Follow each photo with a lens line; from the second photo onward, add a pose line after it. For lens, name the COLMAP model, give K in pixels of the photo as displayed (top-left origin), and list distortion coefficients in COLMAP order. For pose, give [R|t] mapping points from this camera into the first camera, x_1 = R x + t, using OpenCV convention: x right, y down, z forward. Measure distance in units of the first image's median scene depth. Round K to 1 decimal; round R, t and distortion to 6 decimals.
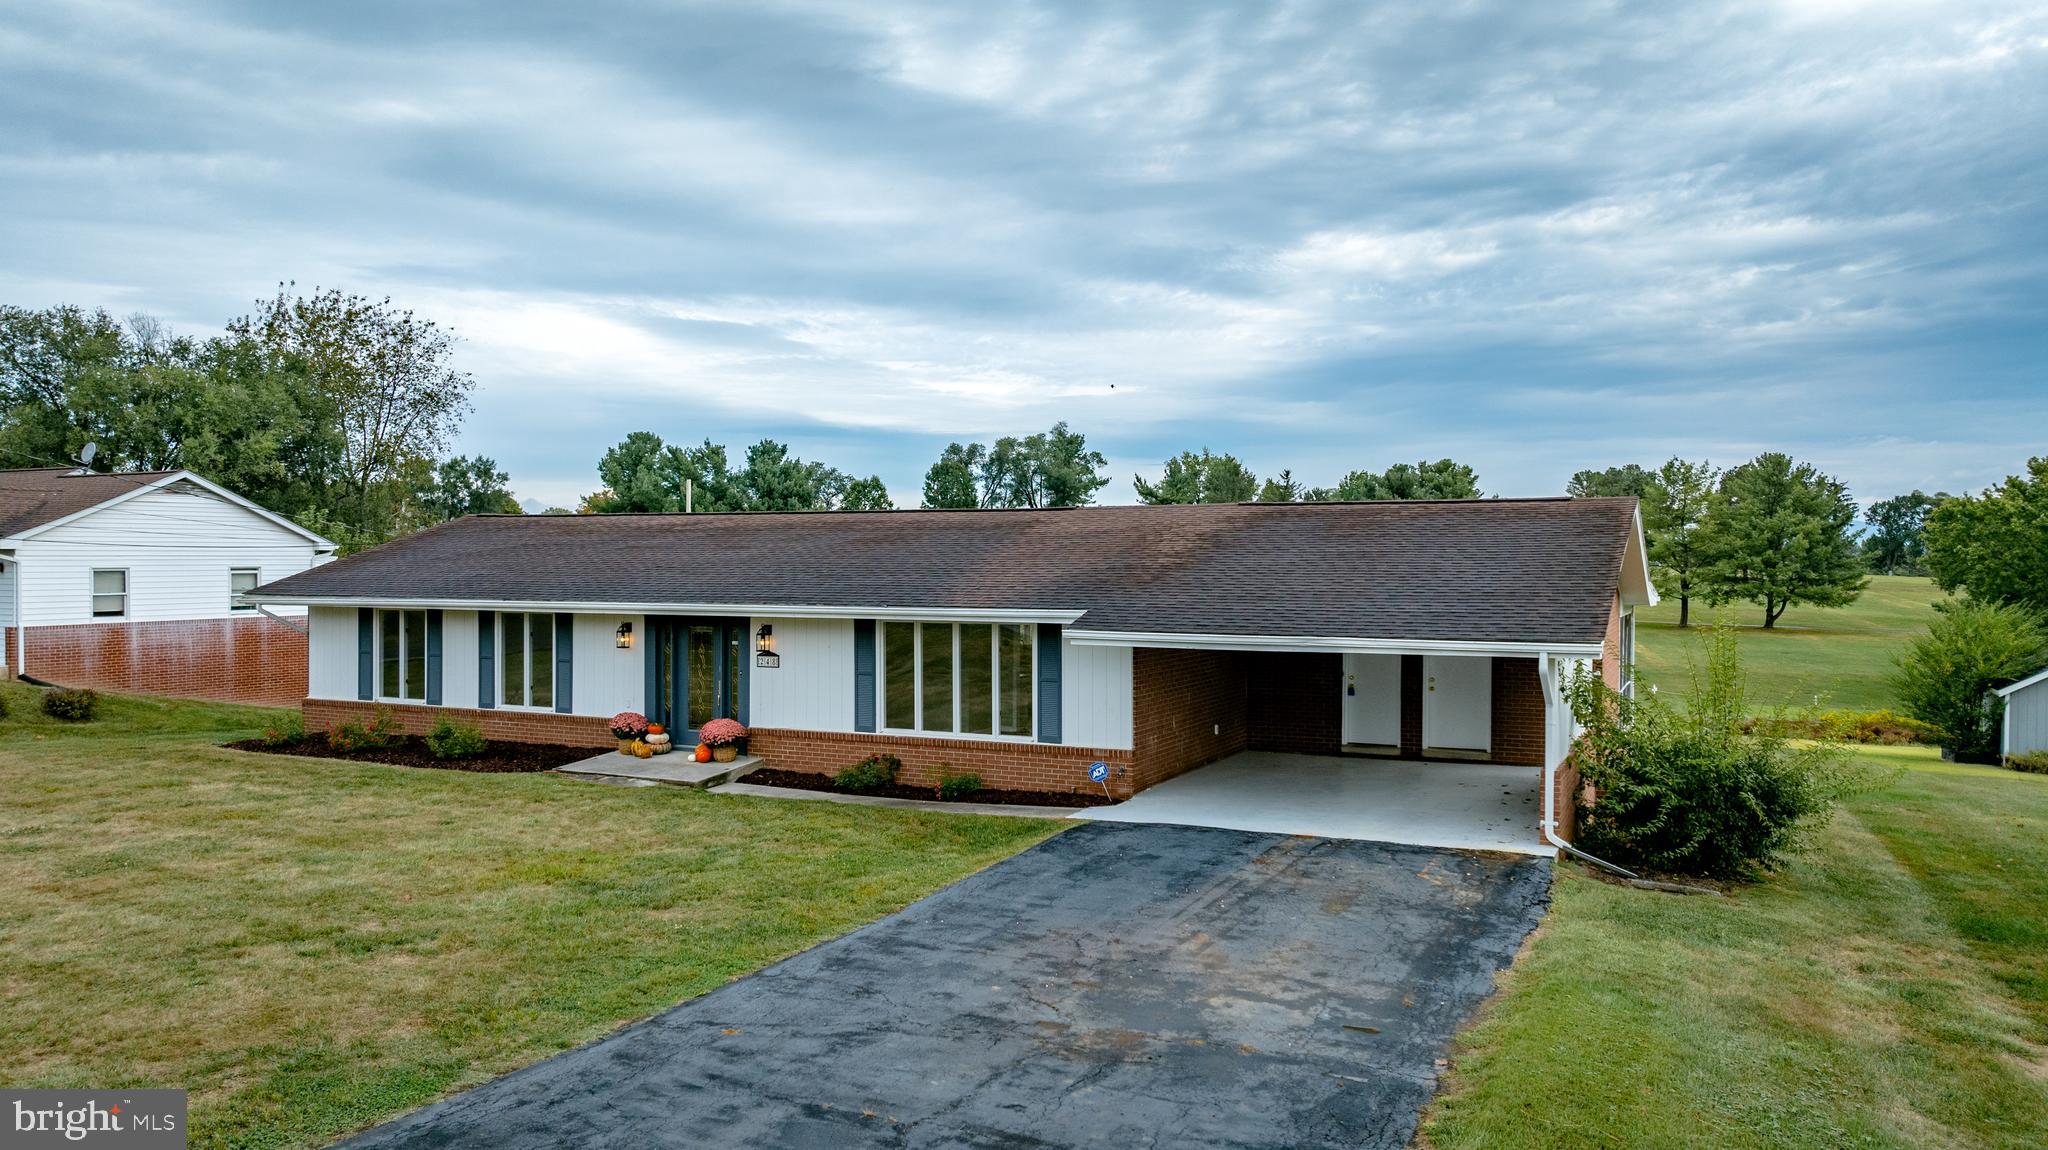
lens RADIAL K [[1446.2, 0, 1036.2], [0, 1446.2, 629.3], [0, 0, 1]] dist [-0.029586, 0.024615]
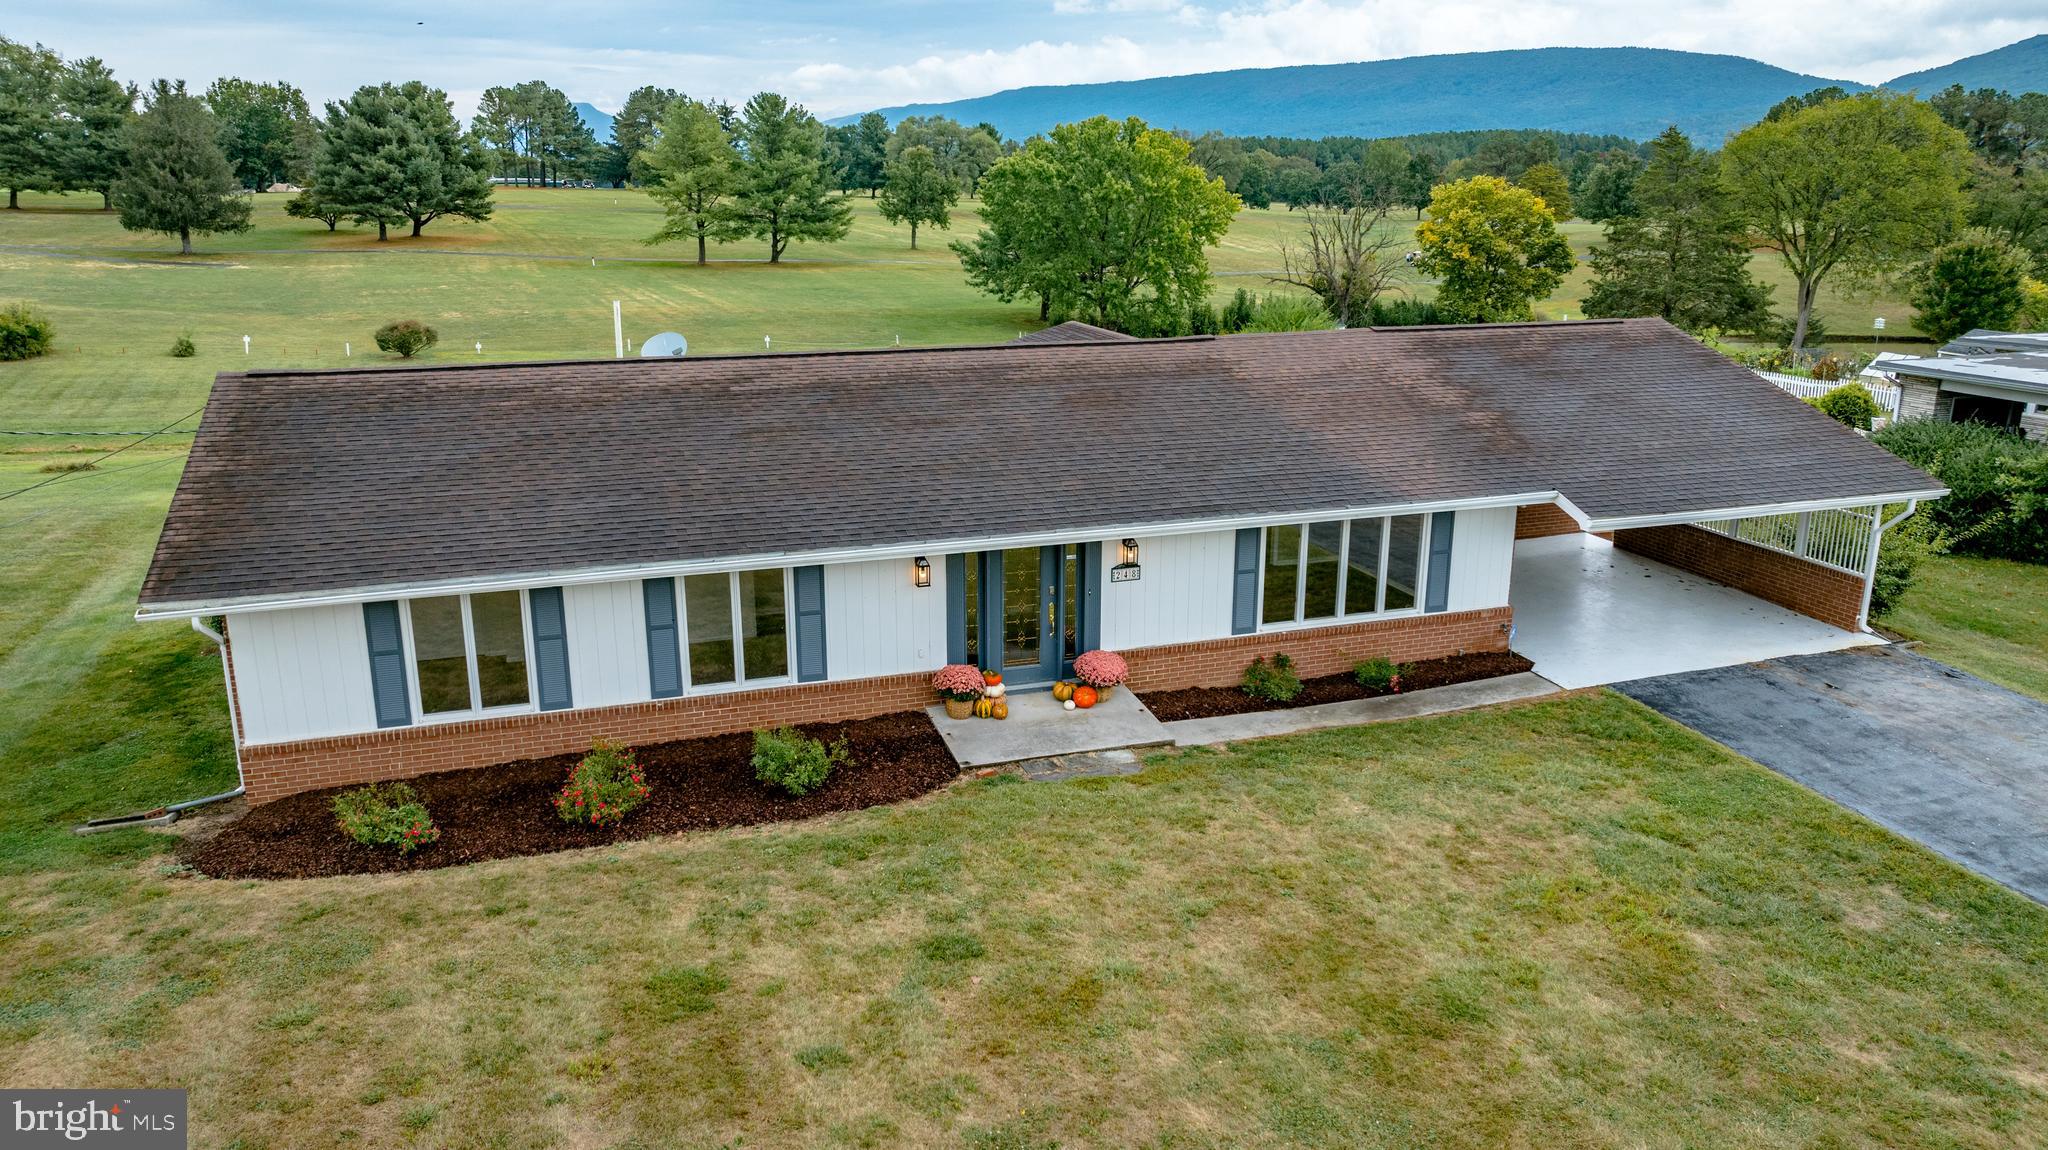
lens RADIAL K [[1446.2, 0, 1022.9], [0, 1446.2, 553.7], [0, 0, 1]] dist [-0.029586, 0.024615]
pose [[0.714191, -0.182850, 0.675646, -0.676639], [0.031935, 0.972783, 0.229507, -0.157254], [-0.699222, -0.142335, 0.700592, 0.381389]]
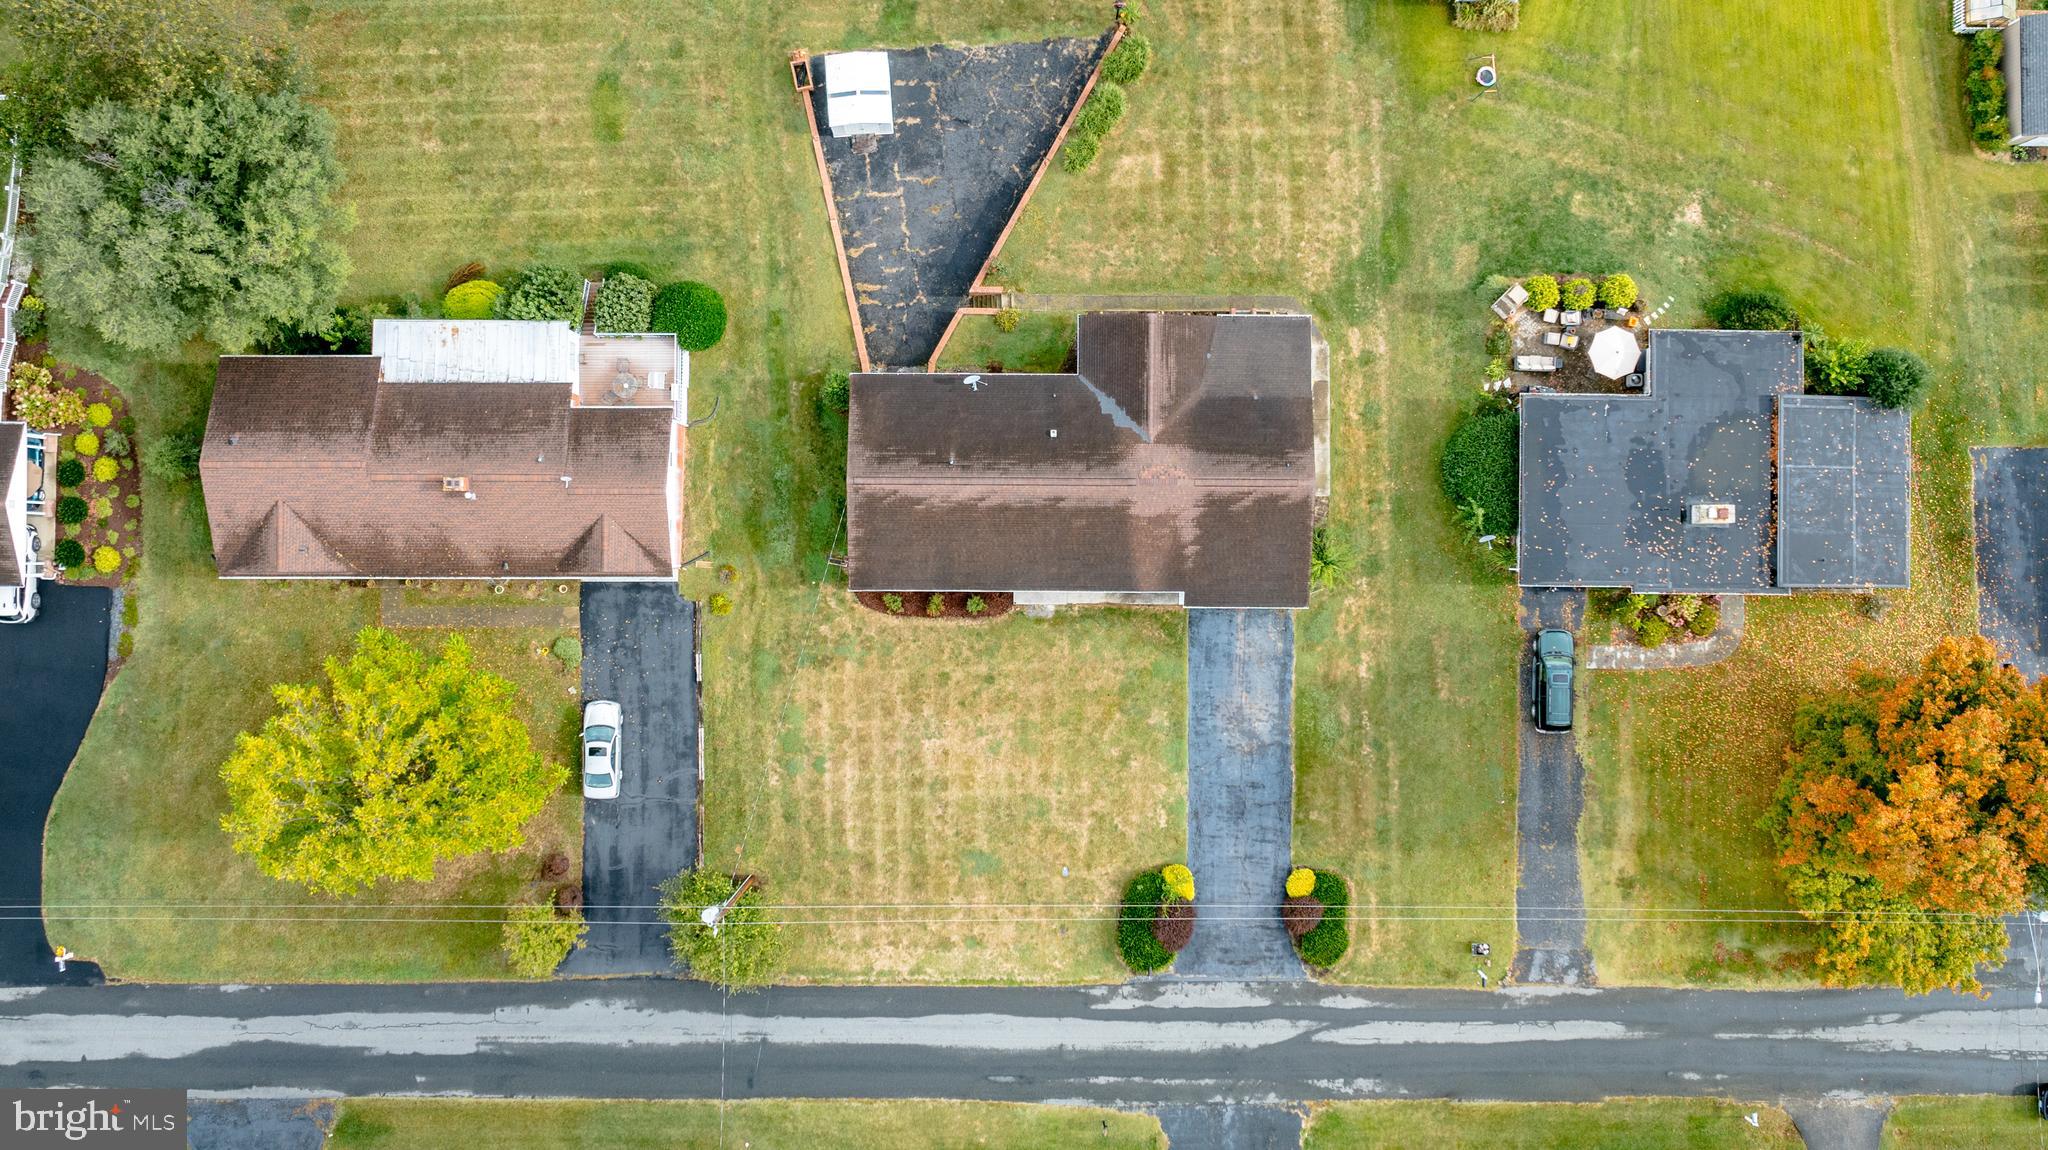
lens RADIAL K [[1446.2, 0, 1062.6], [0, 1446.2, 579.0], [0, 0, 1]] dist [-0.029586, 0.024615]
pose [[0.904571, -0.426188, 0.010696, -0.201858], [0.007747, 0.041517, 0.999108, -2.757550], [-0.426252, -0.903682, 0.040856, 0.723003]]
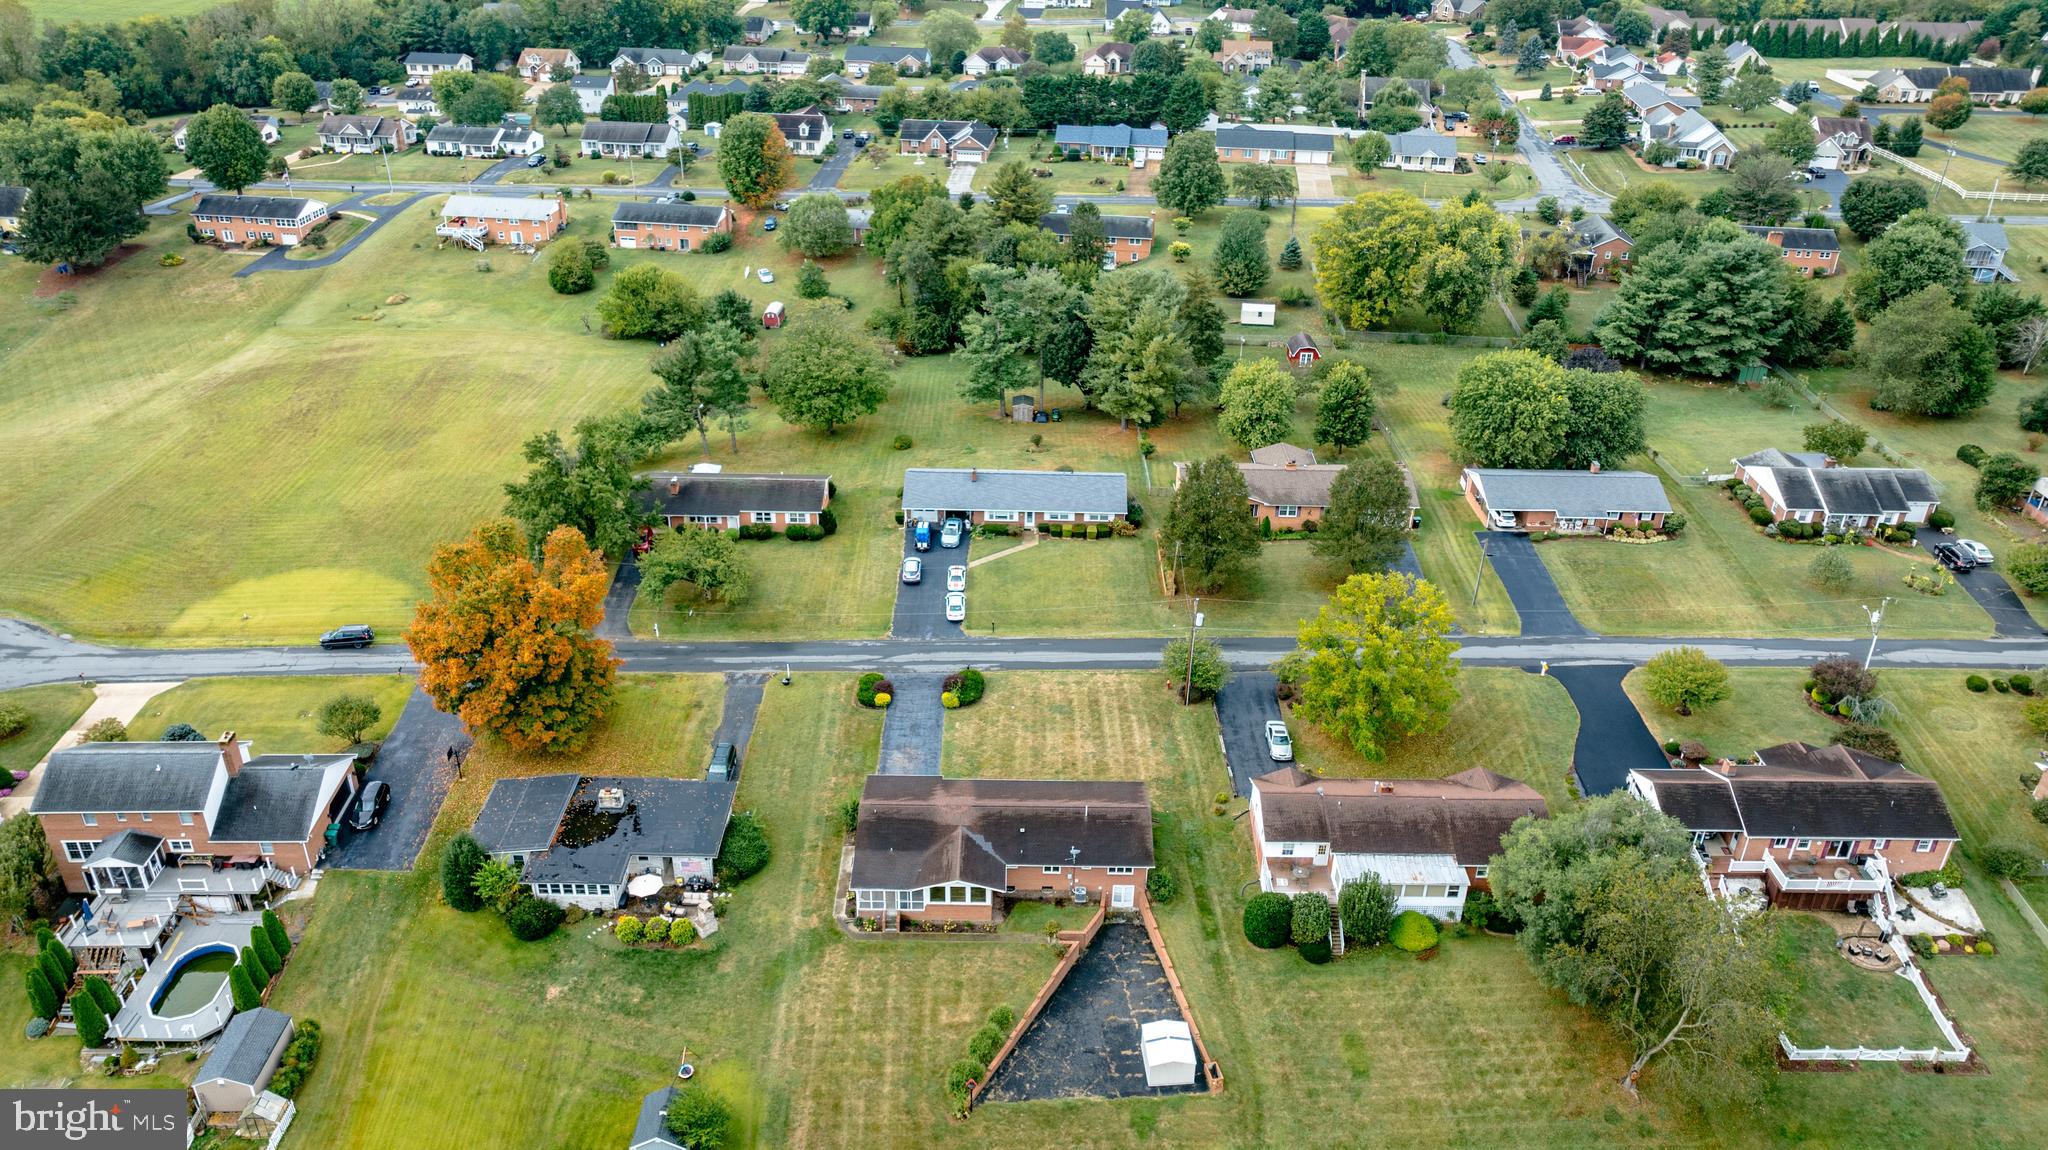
lens RADIAL K [[1501.6, 0, 1017.3], [0, 1501.6, 582.0], [0, 0, 1]] dist [-0.005544, 0.001773]
pose [[-0.903514, 0.194697, -0.381778, 1.516527], [-0.035566, 0.853707, 0.519538, -3.041061], [0.427079, 0.482989, -0.764412, 4.171873]]
